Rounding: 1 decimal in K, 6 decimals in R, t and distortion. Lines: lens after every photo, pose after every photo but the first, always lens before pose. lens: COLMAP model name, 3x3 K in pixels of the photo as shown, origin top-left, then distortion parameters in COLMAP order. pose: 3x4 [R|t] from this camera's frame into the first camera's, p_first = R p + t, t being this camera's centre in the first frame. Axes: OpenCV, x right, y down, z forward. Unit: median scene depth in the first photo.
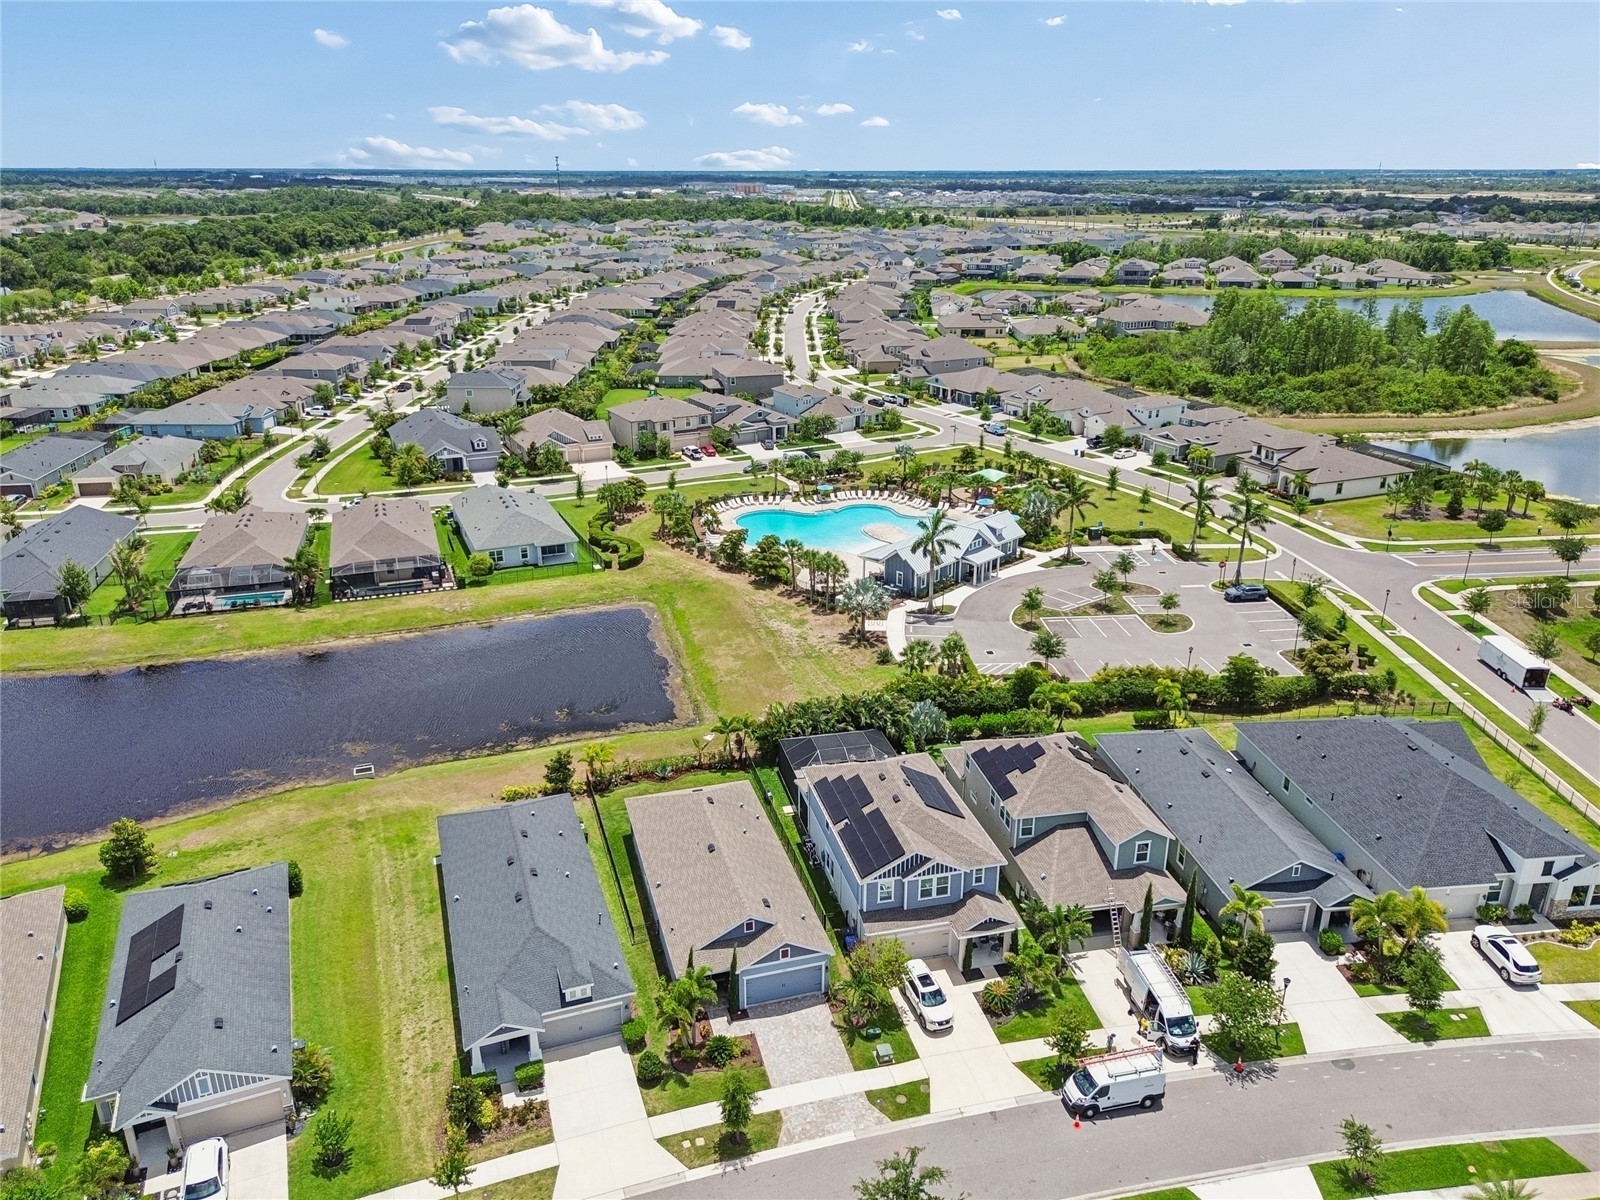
lens RADIAL K [[1132.0, 0, 780.8], [0, 1132.0, 609.1], [0, 0, 1]] dist [0.052163, -0.048775]
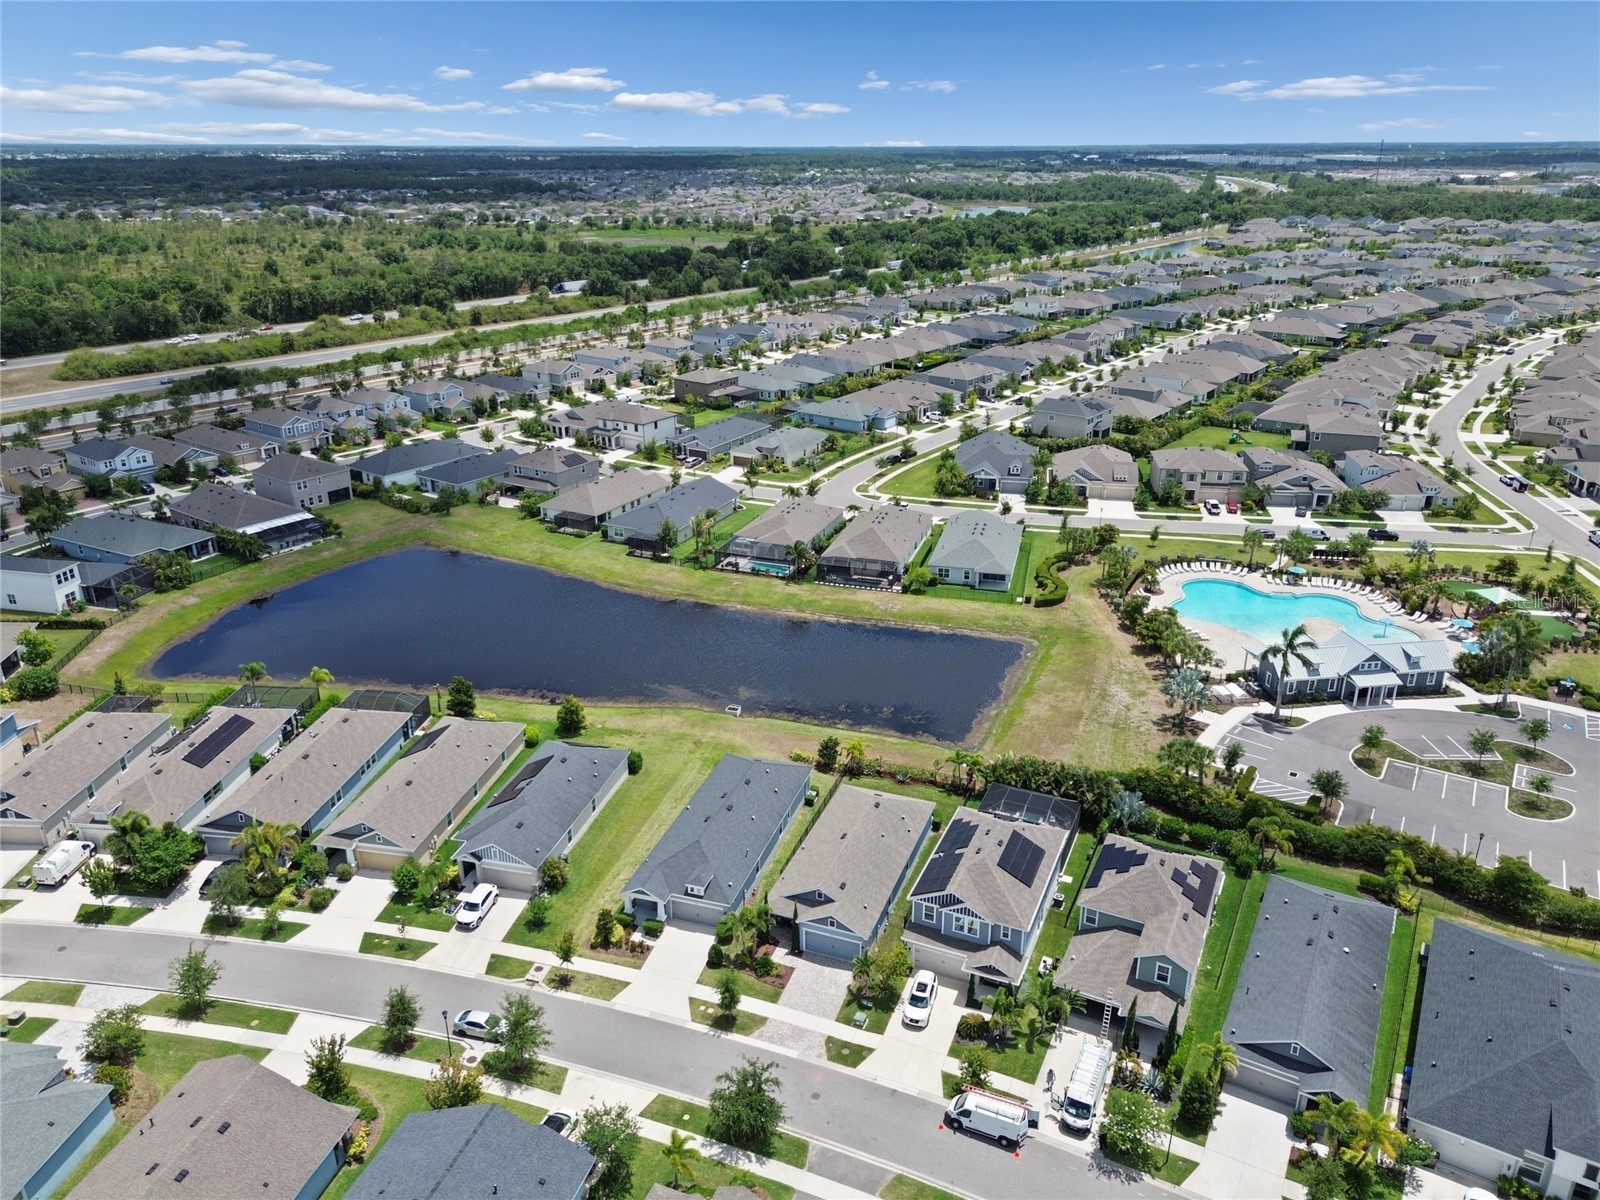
lens RADIAL K [[1113.2, 0, 783.6], [0, 1113.2, 595.1], [0, 0, 1]] dist [0.055926, -0.055232]
pose [[0.793352, 0.221732, -0.566946, 0.318386], [-0.215327, 0.973313, 0.079345, -0.087852], [0.569409, 0.059130, 0.819925, -0.078200]]
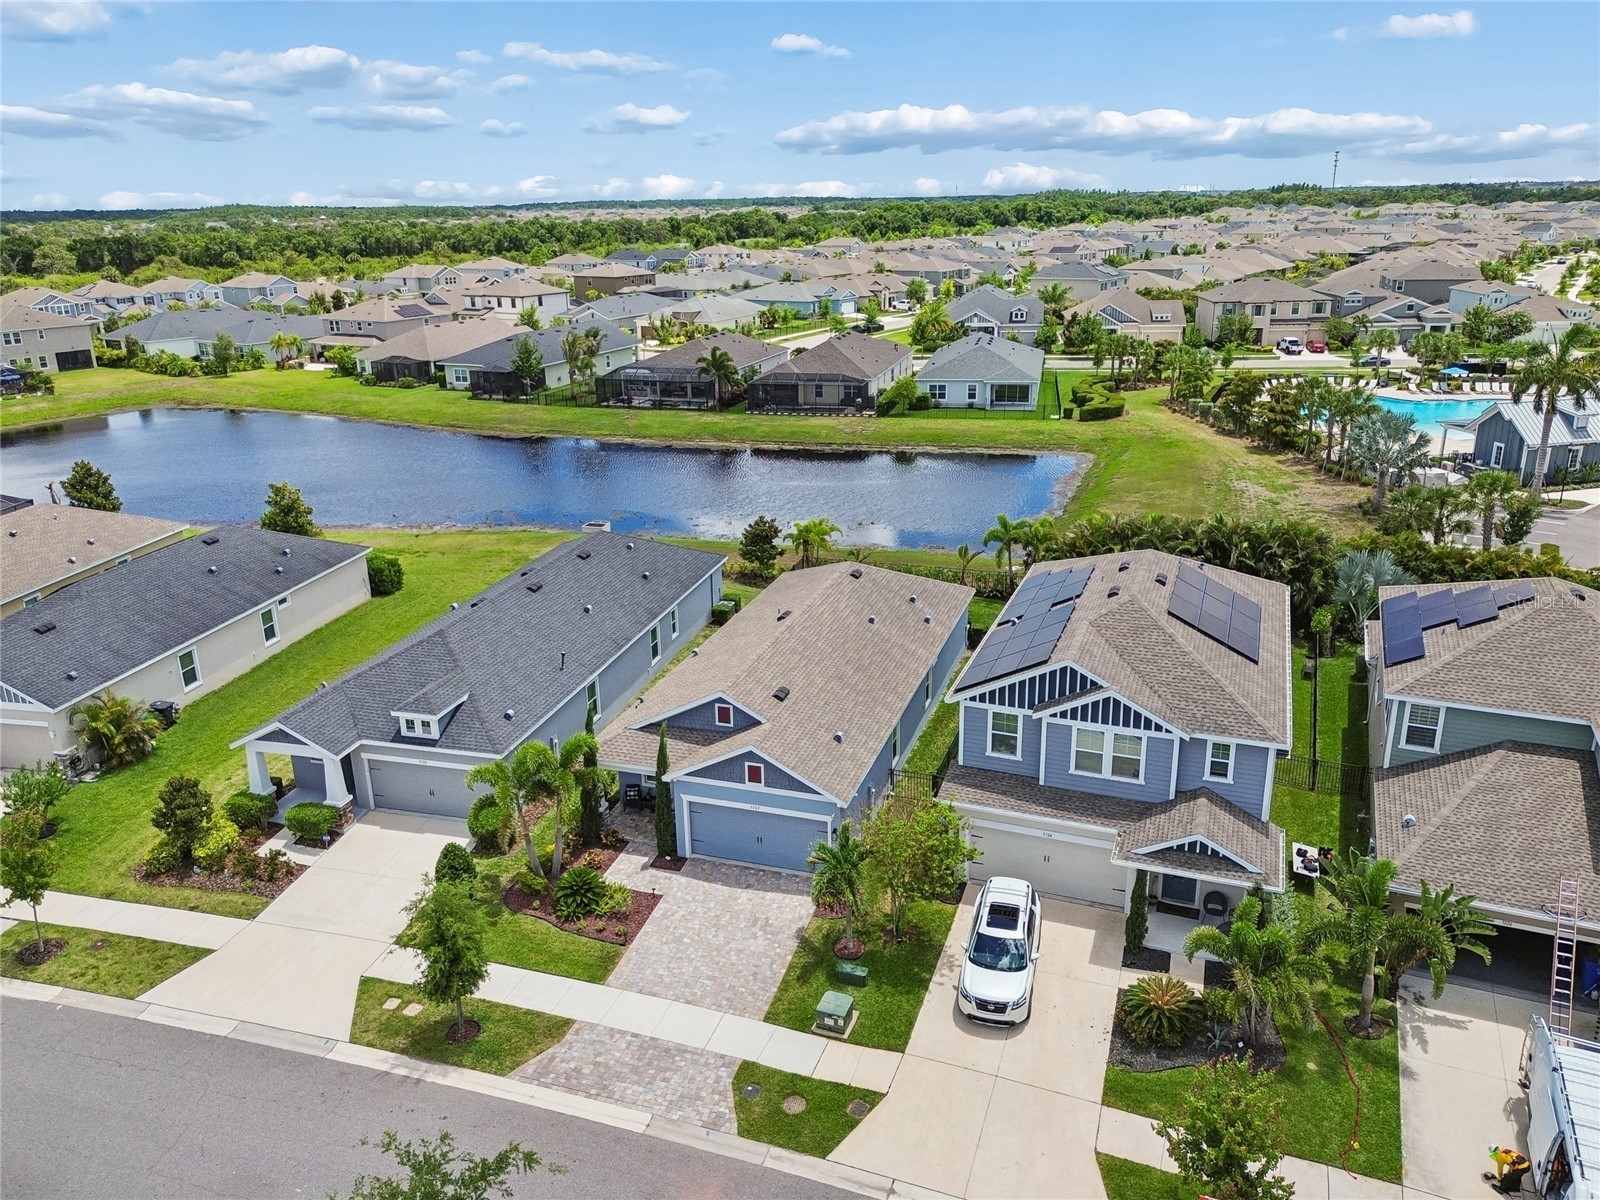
lens RADIAL K [[1154.0, 0, 790.1], [0, 1154.0, 599.1], [0, 0, 1]] dist [0.057124, -0.056547]
pose [[0.823689, 0.175387, -0.539236, 0.147046], [-0.189524, 0.981426, 0.029709, 0.103319], [0.534431, 0.077727, 0.841630, 0.279645]]
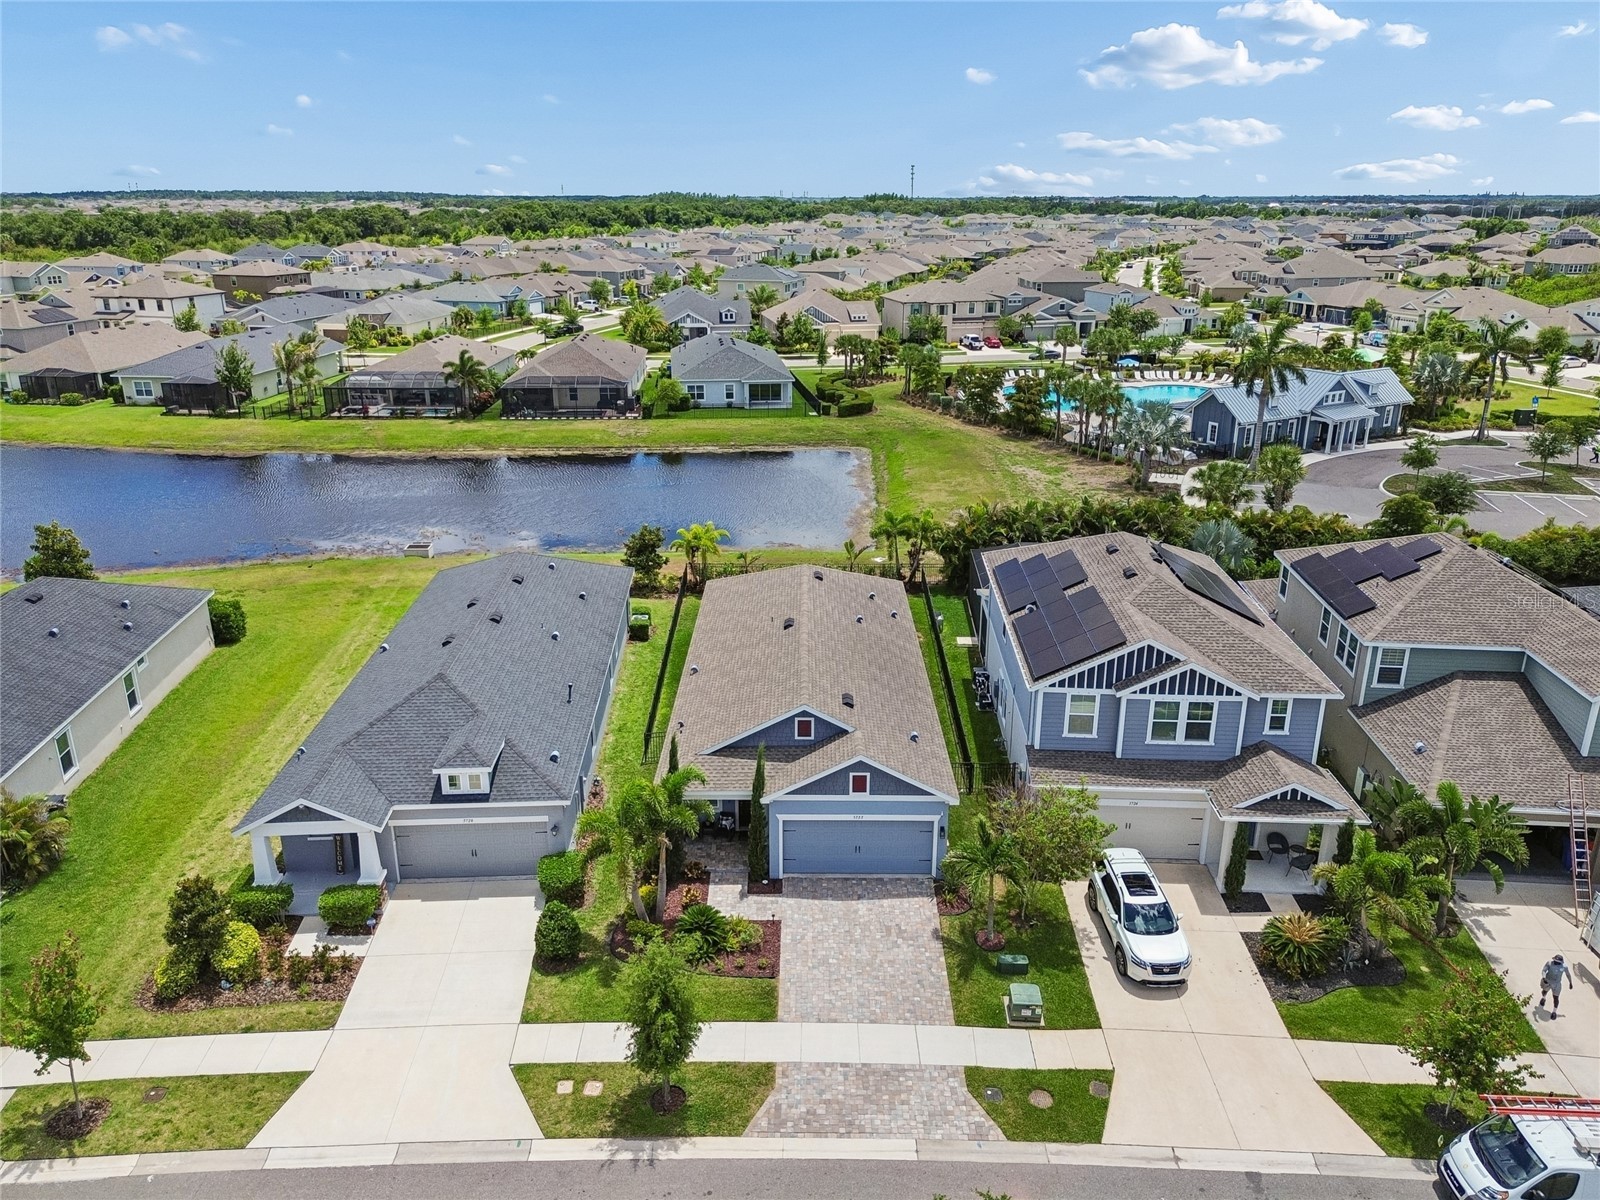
lens RADIAL K [[1144.1, 0, 789.0], [0, 1144.1, 595.5], [0, 0, 1]] dist [0.054530, -0.051434]
pose [[0.959536, 0.098758, -0.263698, 0.051734], [-0.106845, 0.994139, -0.016464, 0.115838], [0.260527, 0.043973, 0.964465, 0.243188]]
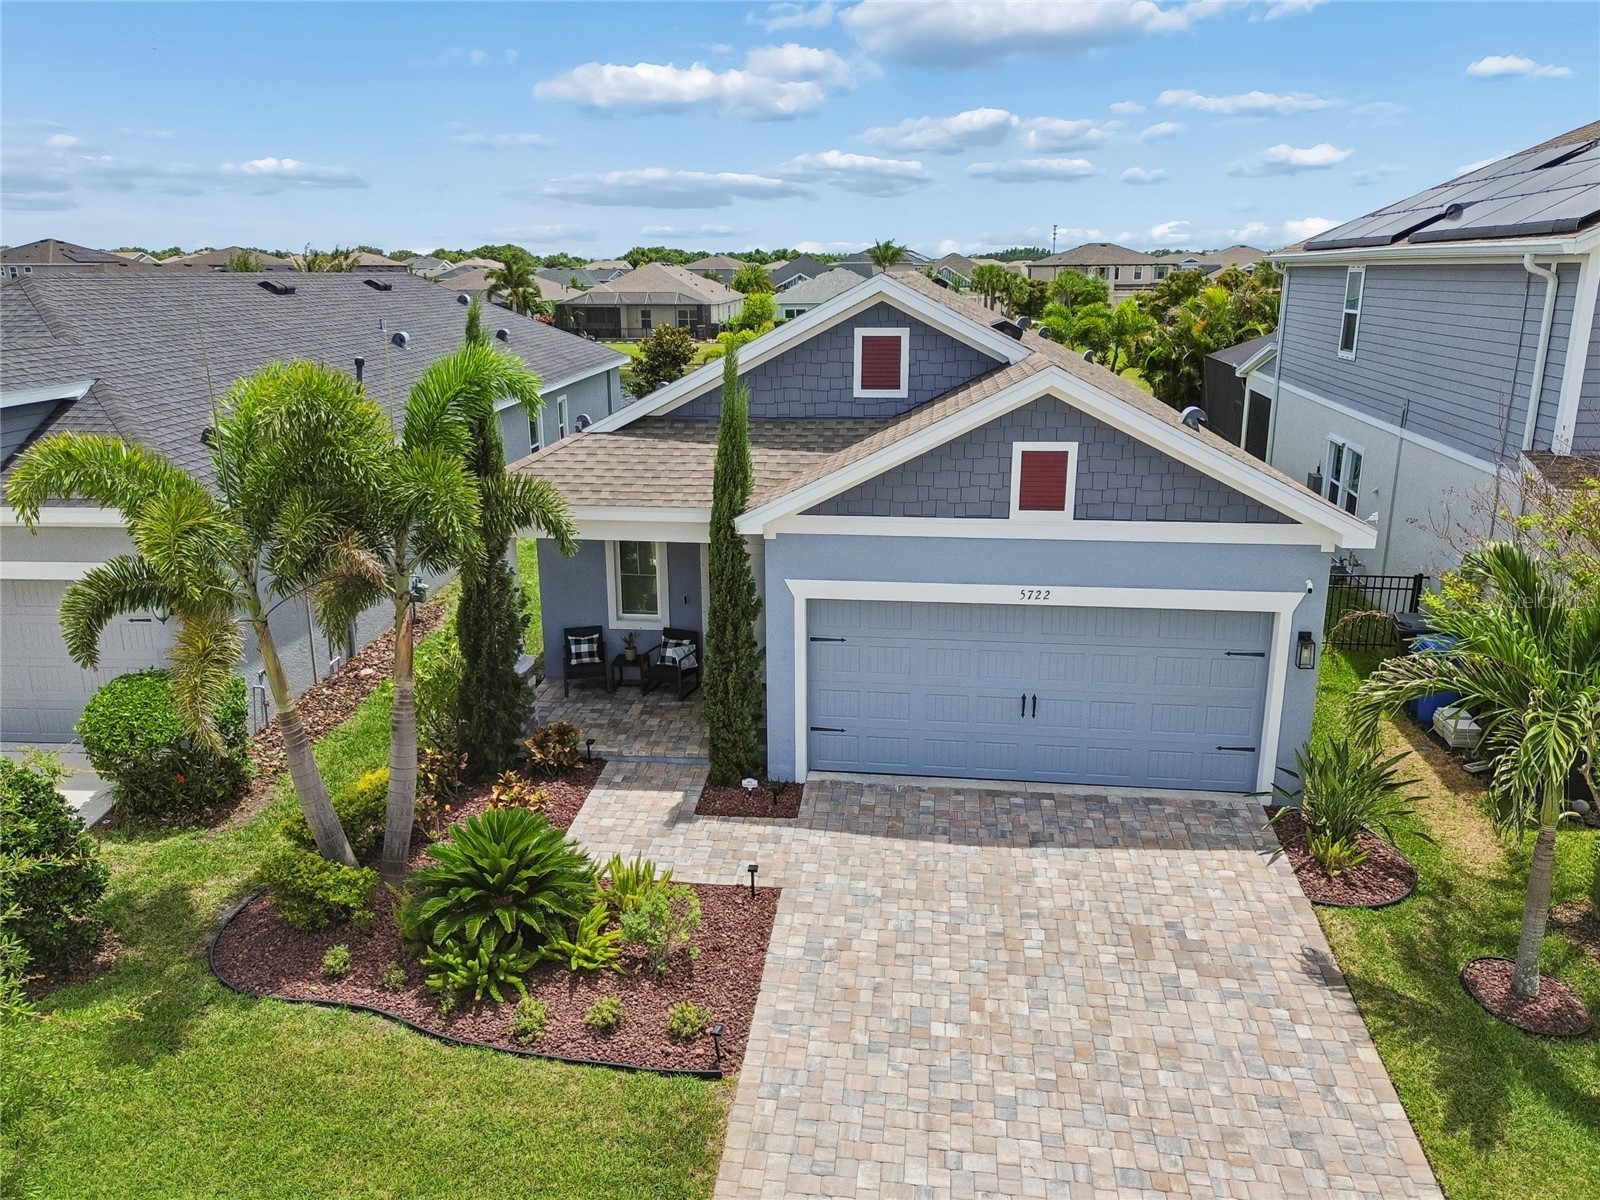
lens RADIAL K [[1174.1, 0, 781.4], [0, 1174.1, 582.9], [0, 0, 1]] dist [0.056232, -0.057019]
pose [[0.919856, 0.104121, -0.378184, 0.017713], [-0.141741, 0.987211, -0.072959, 0.169857], [0.365751, 0.120716, 0.922851, 0.418358]]
